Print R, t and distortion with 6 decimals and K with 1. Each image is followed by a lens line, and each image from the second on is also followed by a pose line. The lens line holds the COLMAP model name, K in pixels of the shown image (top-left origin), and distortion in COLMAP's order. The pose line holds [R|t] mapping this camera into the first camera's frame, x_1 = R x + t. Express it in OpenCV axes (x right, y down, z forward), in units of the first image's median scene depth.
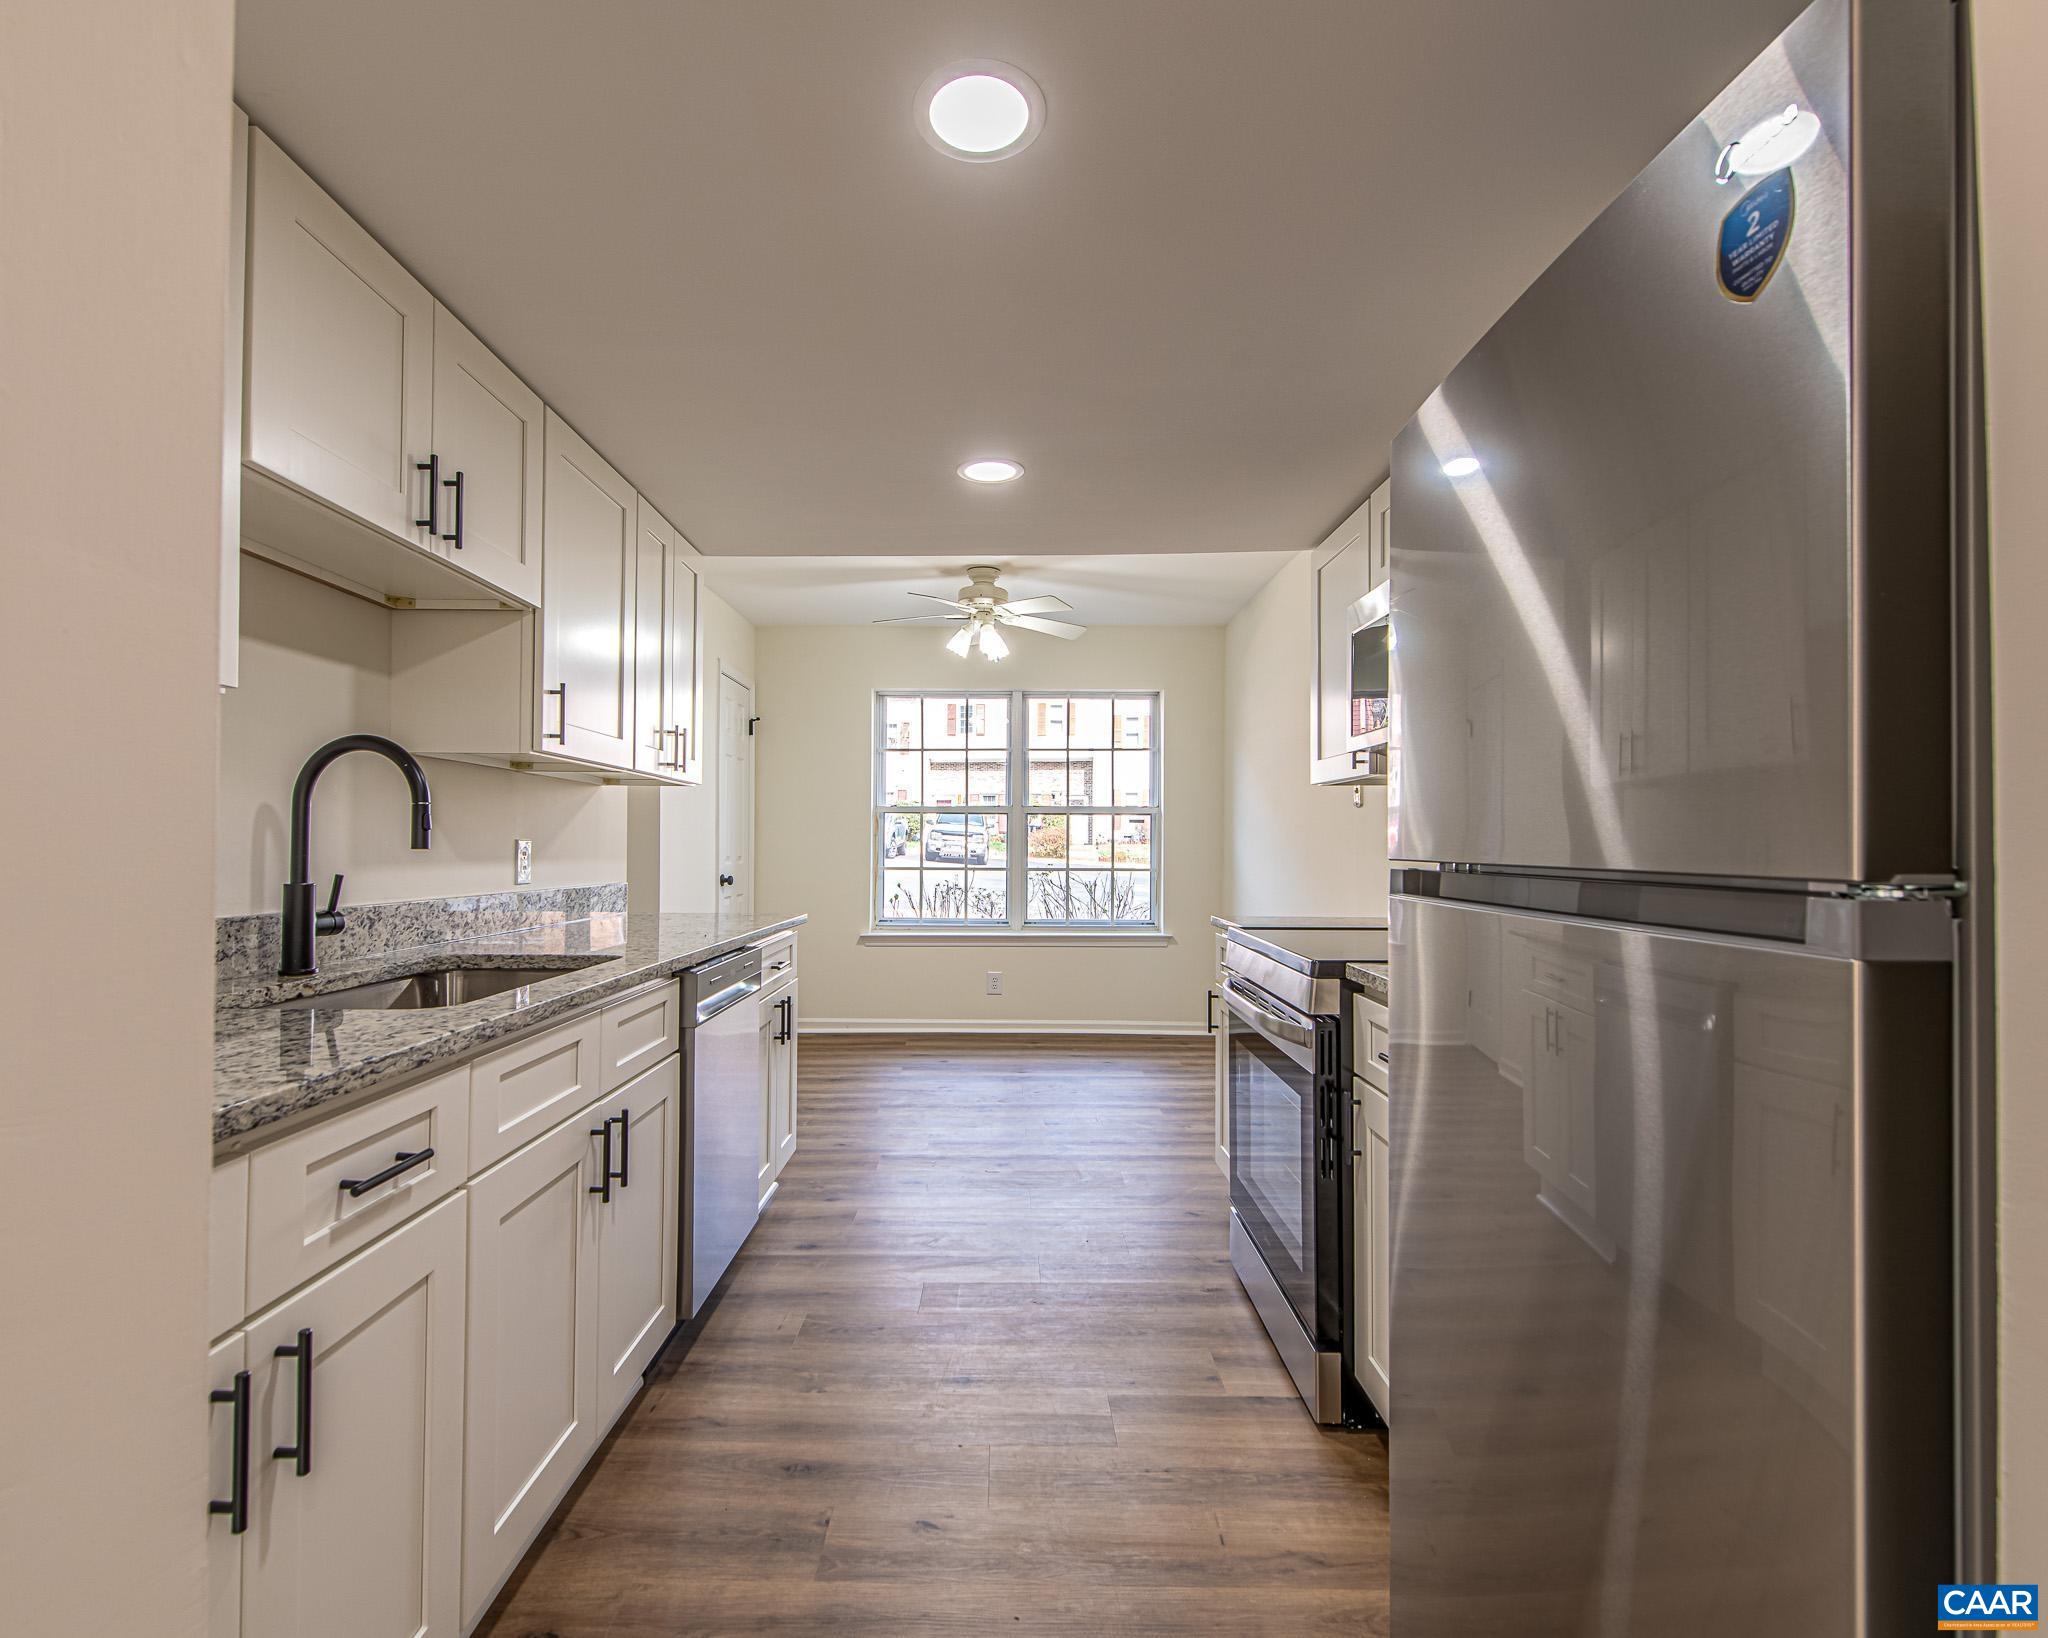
lens RADIAL K [[963.1, 0, 1005.2], [0, 963.1, 832.8], [0, 0, 1]] dist [0.017055, -0.005896]
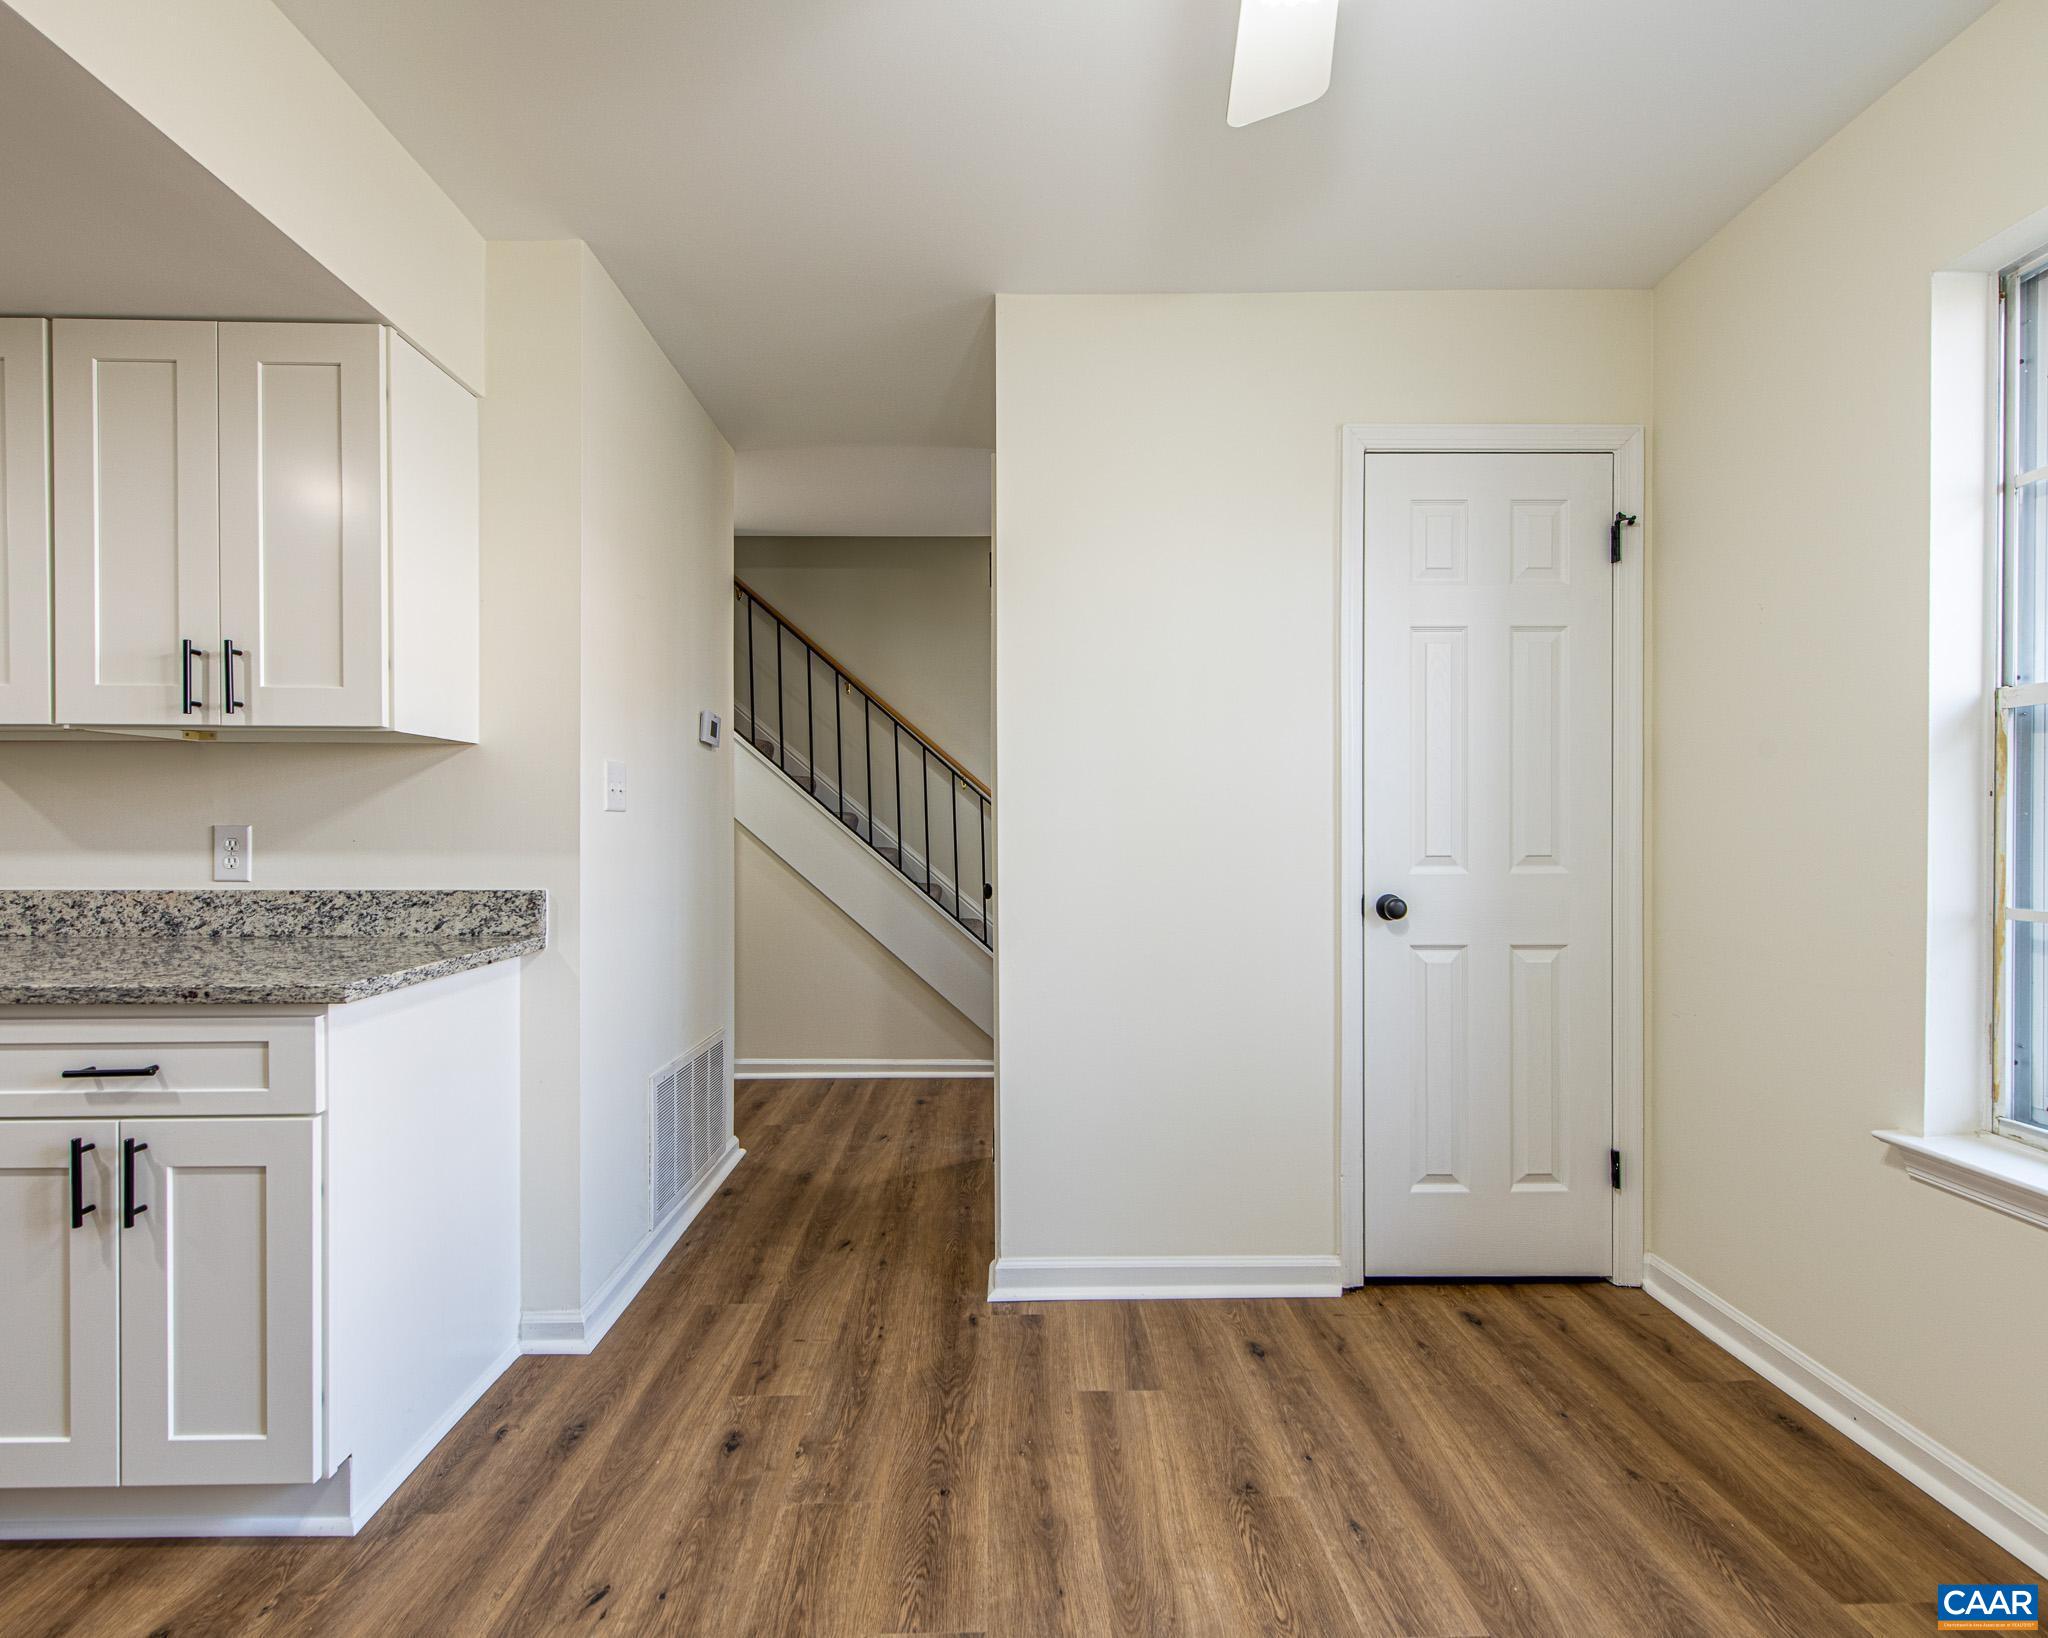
lens RADIAL K [[963.1, 0, 1017.8], [0, 963.1, 832.2], [0, 0, 1]] dist [0.017055, -0.005896]
pose [[0.015264, 0.001416, -0.999882, 0.409528], [0.015278, 0.999882, 0.001650, 0.027493], [0.999767, -0.015301, 0.015241, 2.122916]]
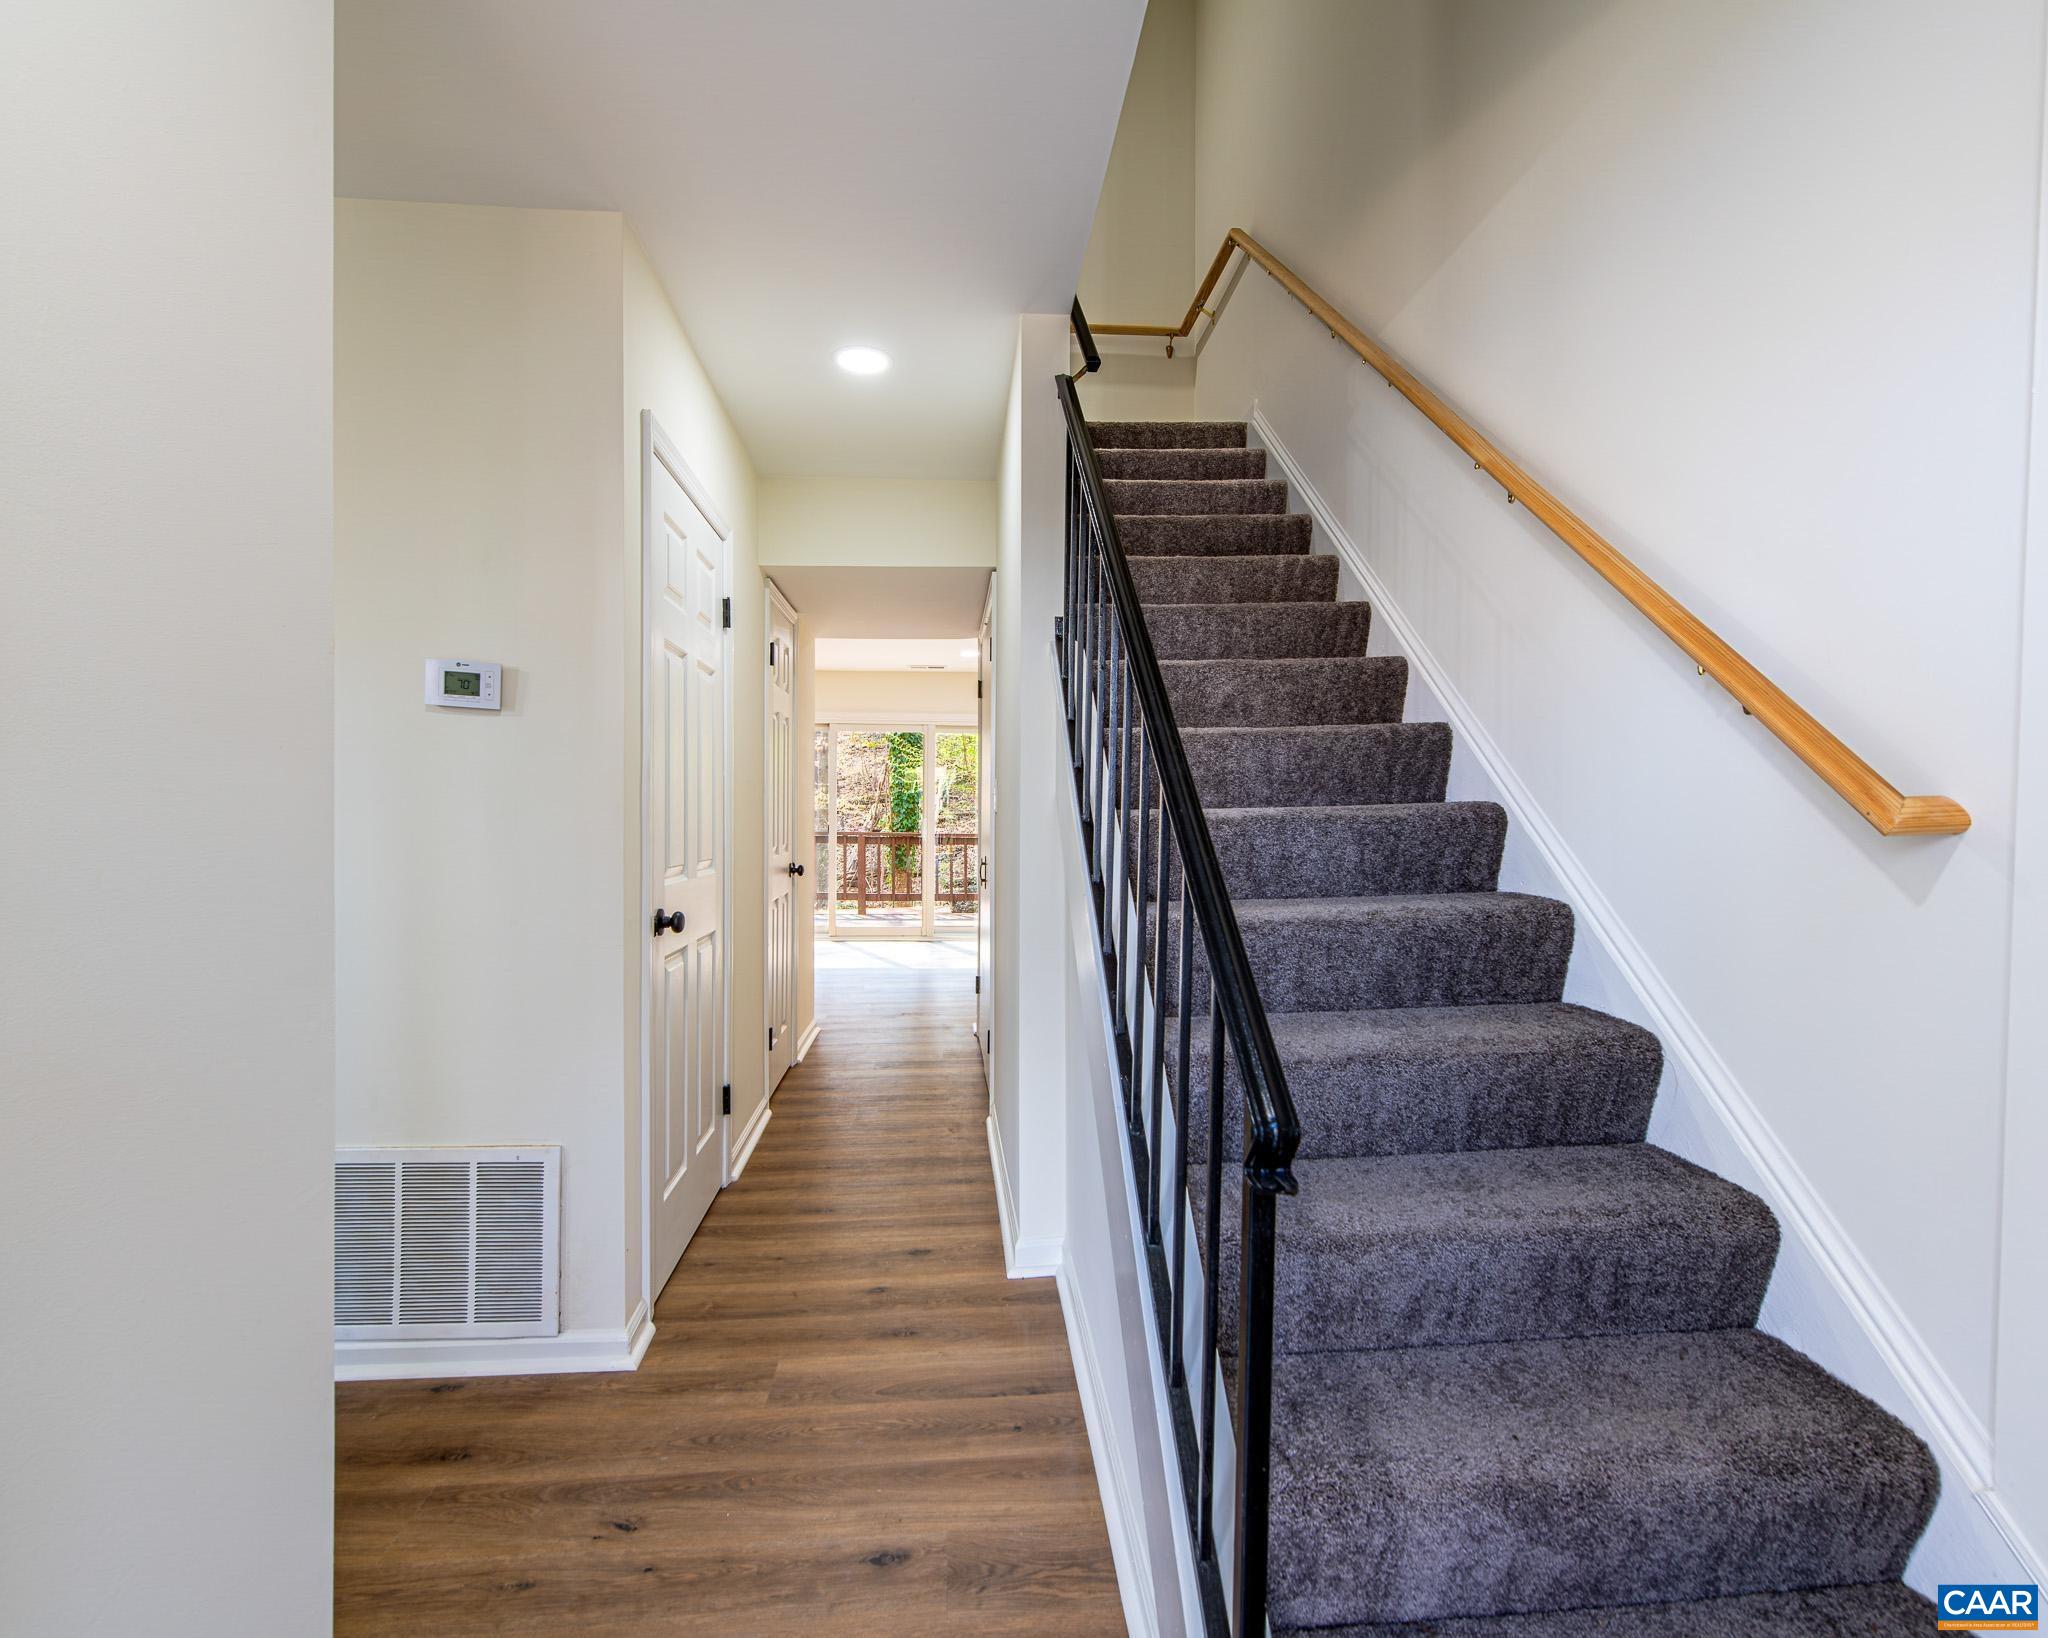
lens RADIAL K [[963.1, 0, 1006.2], [0, 963.1, 816.1], [0, 0, 1]] dist [0.017055, -0.005896]
pose [[-0.997942, -0.009060, -0.063483, -1.588414], [-0.008804, 0.999952, -0.004297, -0.005293], [0.063519, -0.003729, -0.997974, 2.715879]]
